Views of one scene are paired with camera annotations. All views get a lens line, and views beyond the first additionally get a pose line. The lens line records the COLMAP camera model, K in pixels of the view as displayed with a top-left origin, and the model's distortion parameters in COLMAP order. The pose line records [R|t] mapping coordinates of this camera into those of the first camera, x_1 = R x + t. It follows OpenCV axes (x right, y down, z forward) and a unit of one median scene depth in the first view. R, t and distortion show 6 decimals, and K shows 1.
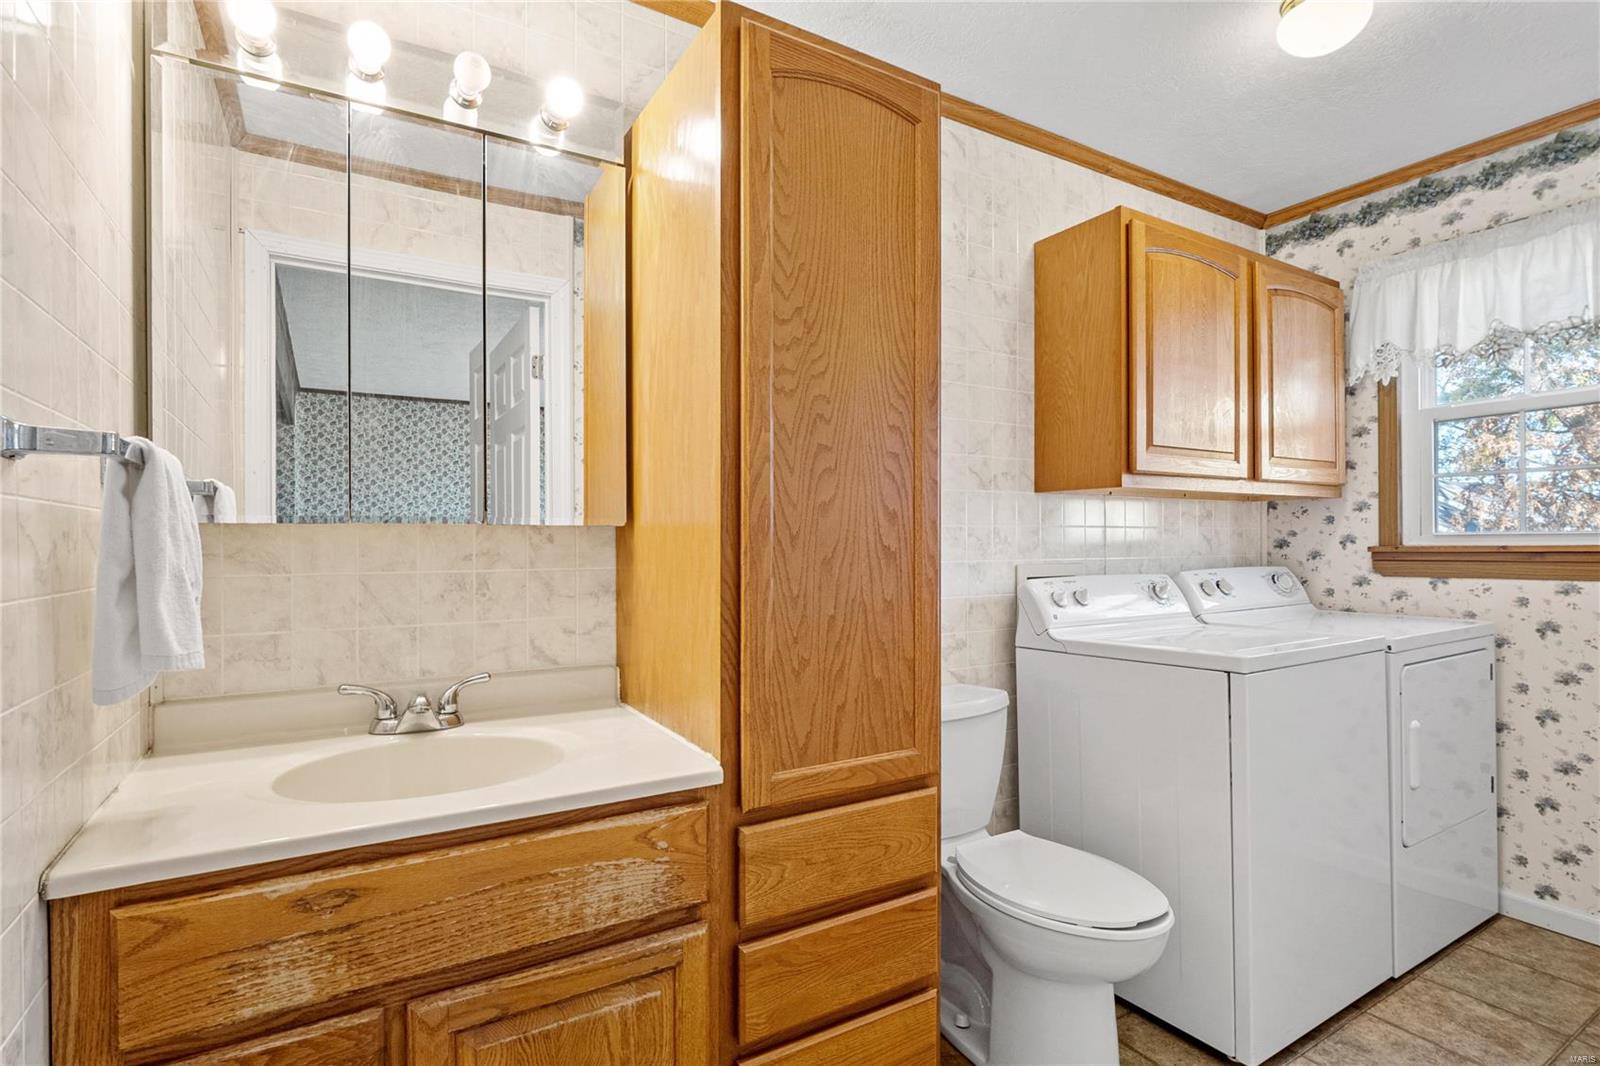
lens RADIAL K [[769.5, 0, 798.1], [0, 769.5, 533.2], [0, 0, 1]] dist [0.009411, -0.001124]
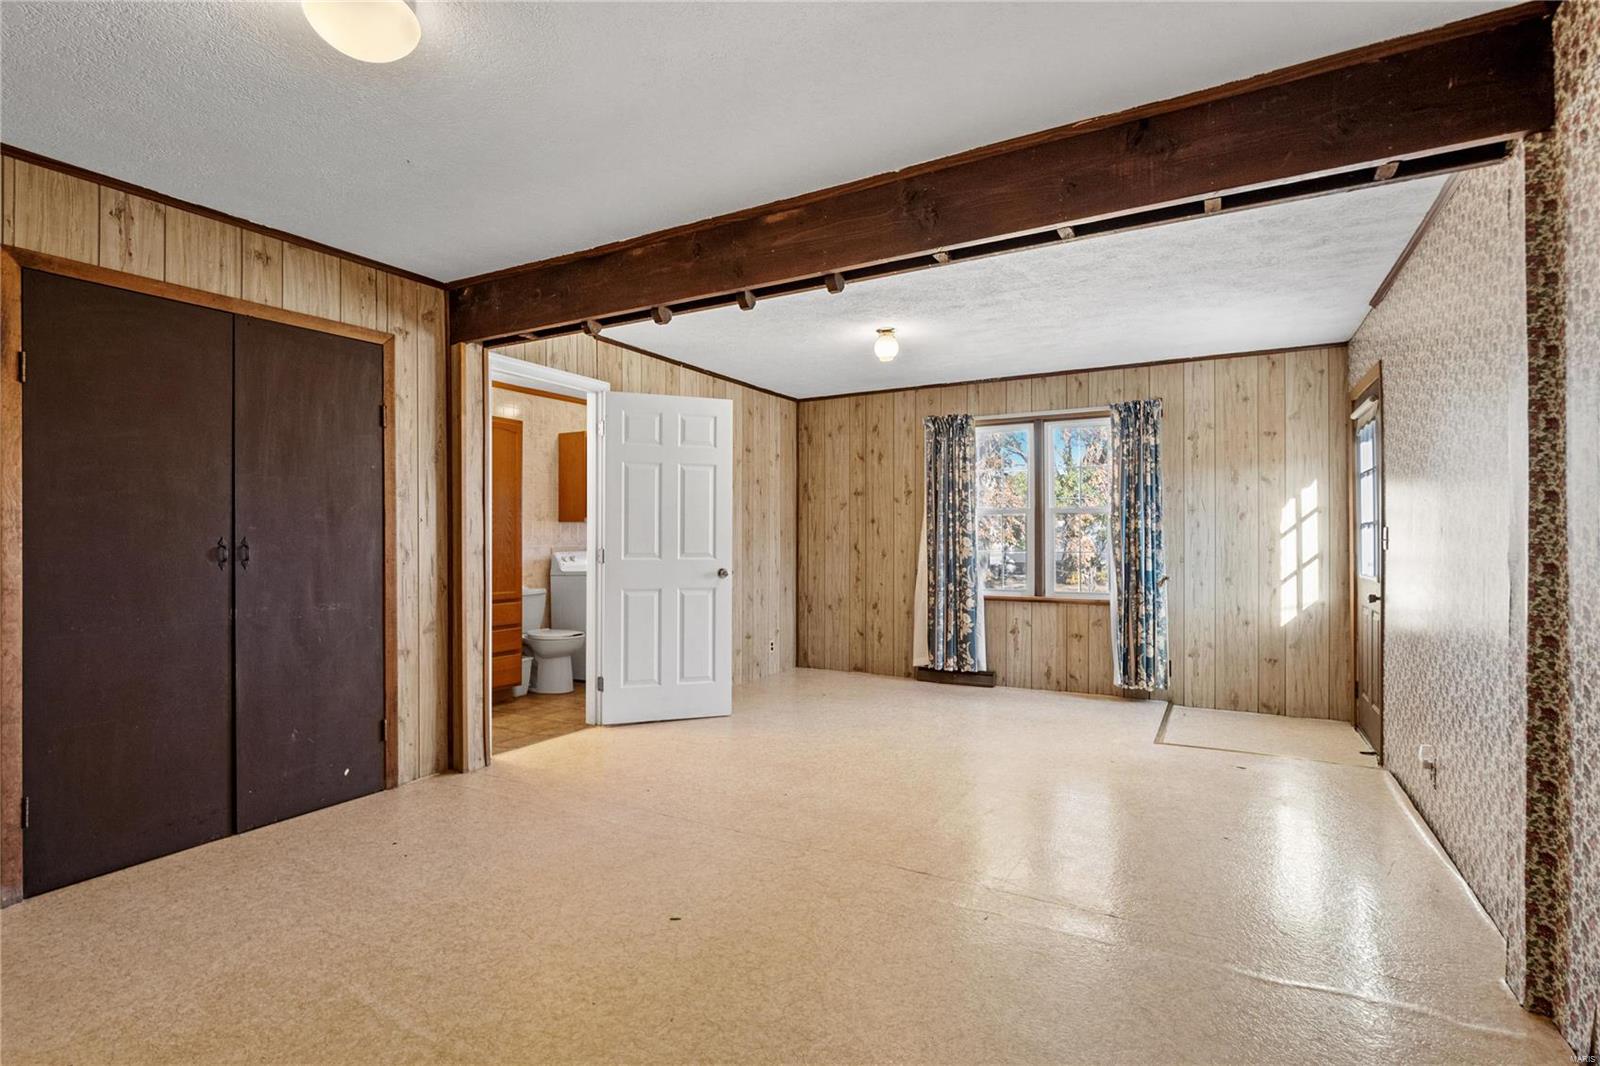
lens RADIAL K [[769.5, 0, 806.0], [0, 769.5, 536.3], [0, 0, 1]] dist [0.009411, -0.001124]
pose [[0.871604, 0.000634, 0.490210, -0.307066], [-0.000053, 0.999999, -0.001198, 0.001491], [-0.490210, 0.001018, 0.871604, -2.039957]]
